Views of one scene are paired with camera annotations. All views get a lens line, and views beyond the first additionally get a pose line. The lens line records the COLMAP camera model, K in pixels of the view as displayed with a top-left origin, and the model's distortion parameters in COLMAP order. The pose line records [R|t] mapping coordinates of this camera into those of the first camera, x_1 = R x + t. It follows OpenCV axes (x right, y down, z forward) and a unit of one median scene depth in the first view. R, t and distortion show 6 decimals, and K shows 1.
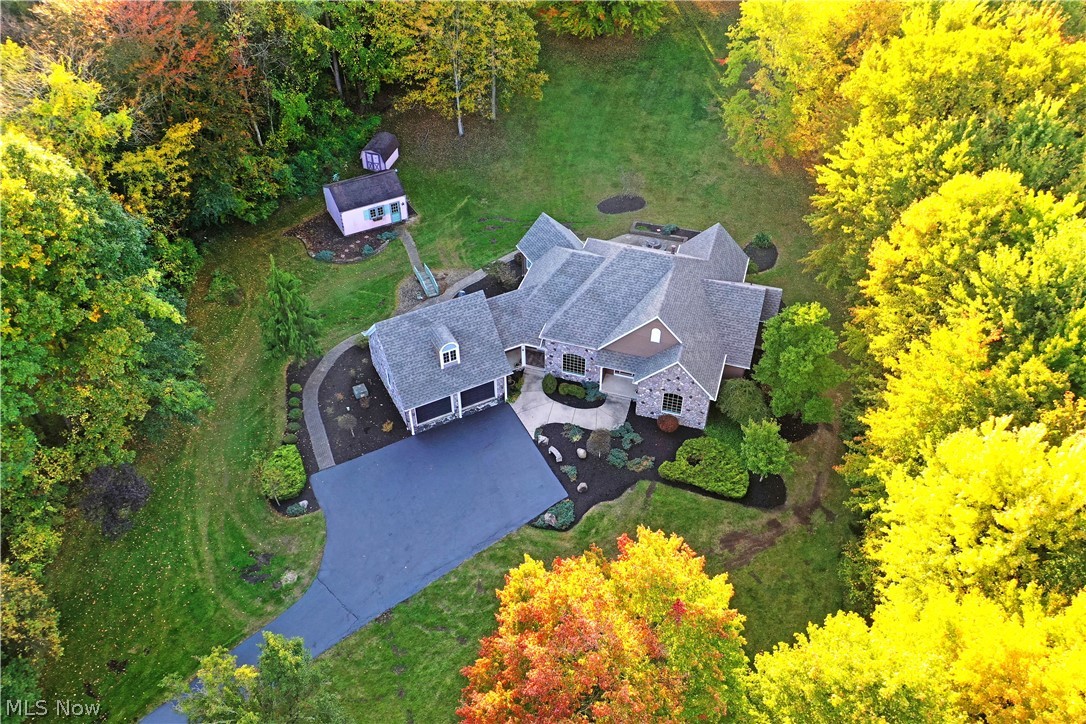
lens RADIAL K [[864.6, 0, 543.0], [0, 864.6, 362.0], [0, 0, 1]] dist [0.016481, 0.006048]
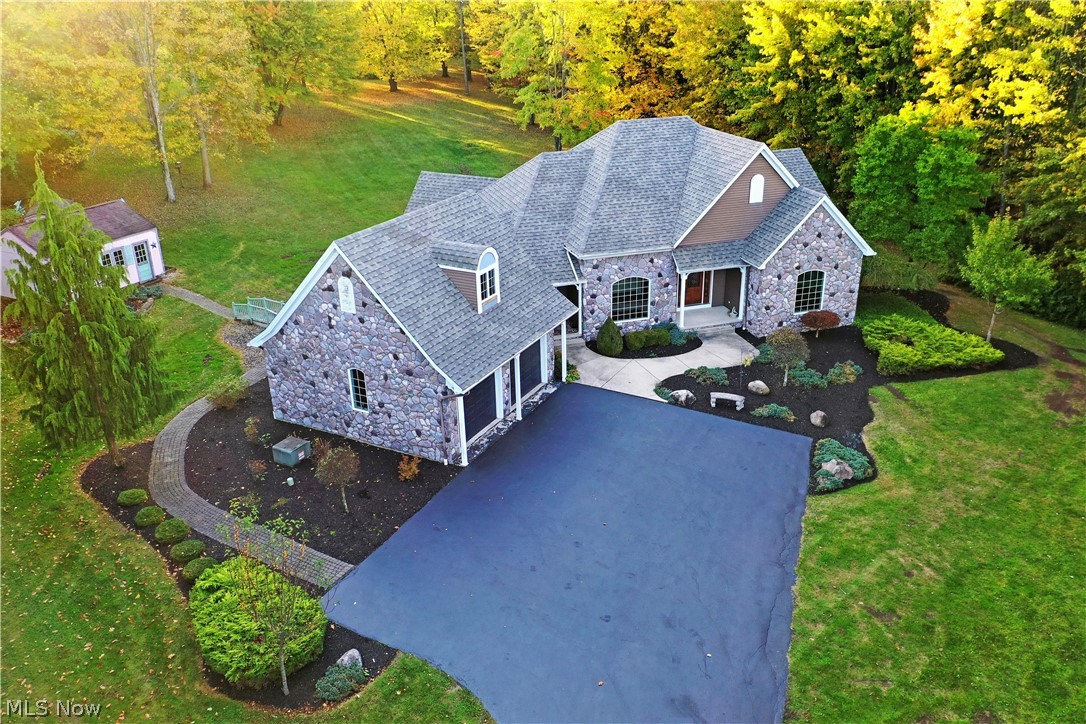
lens RADIAL K [[864.6, 0, 543.0], [0, 864.6, 362.0], [0, 0, 1]] dist [0.016481, 0.006048]
pose [[0.824812, -0.242012, 0.510995, -0.336482], [0.396618, 0.891760, -0.217847, 0.150622], [-0.402963, 0.382353, 0.831521, 0.563479]]
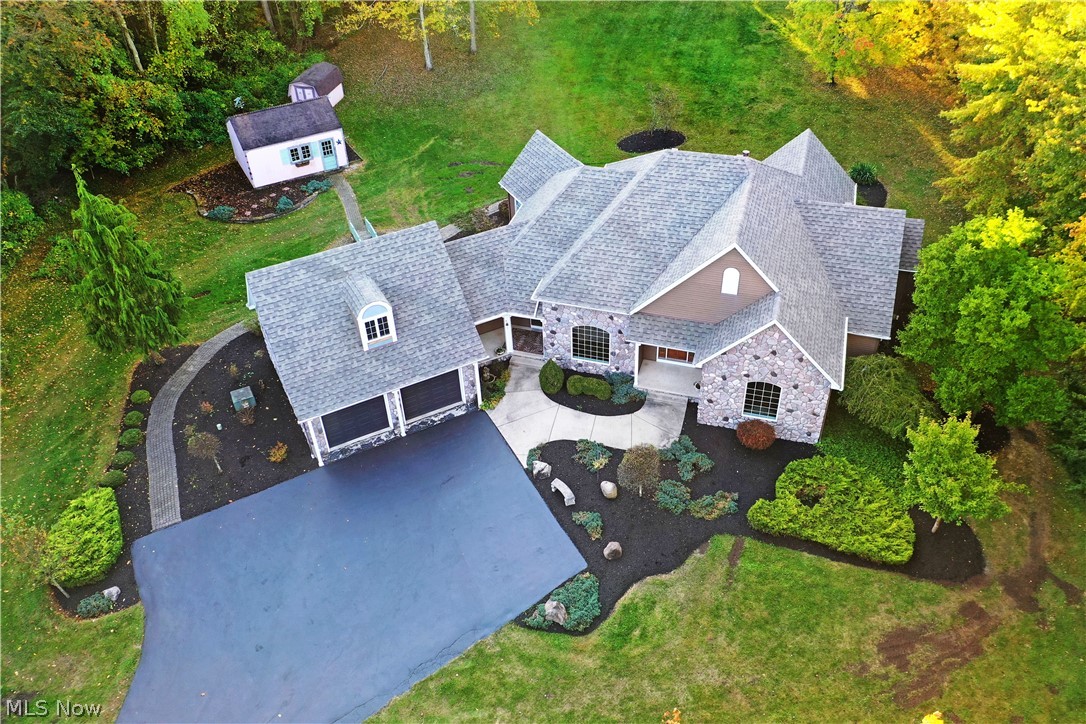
lens RADIAL K [[864.6, 0, 543.0], [0, 864.6, 362.0], [0, 0, 1]] dist [0.016481, 0.006048]
pose [[0.999452, -0.027839, -0.017917, 0.013090], [0.026698, 0.997778, -0.061037, 0.052881], [0.019576, 0.060526, 0.997975, 0.405470]]
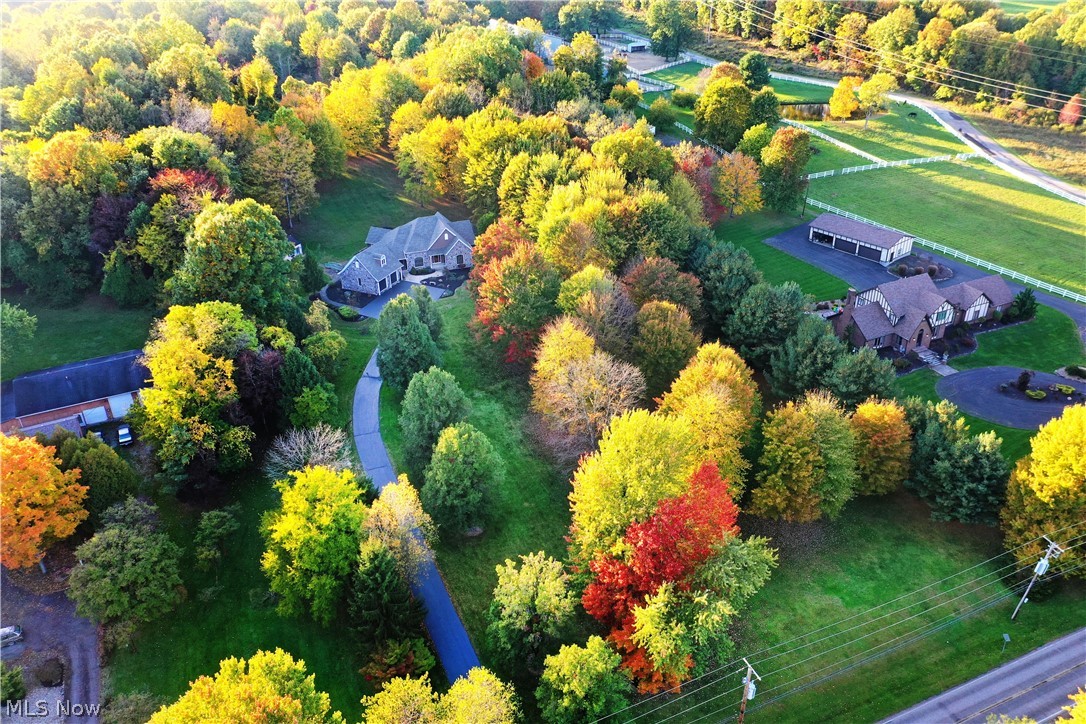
lens RADIAL K [[864.6, 0, 543.0], [0, 864.6, 362.0], [0, 0, 1]] dist [0.016481, 0.006048]
pose [[0.797544, -0.304938, 0.520516, -1.155908], [0.421914, 0.898660, -0.119995, 0.771602], [-0.431175, 0.315314, 0.845378, -1.324071]]
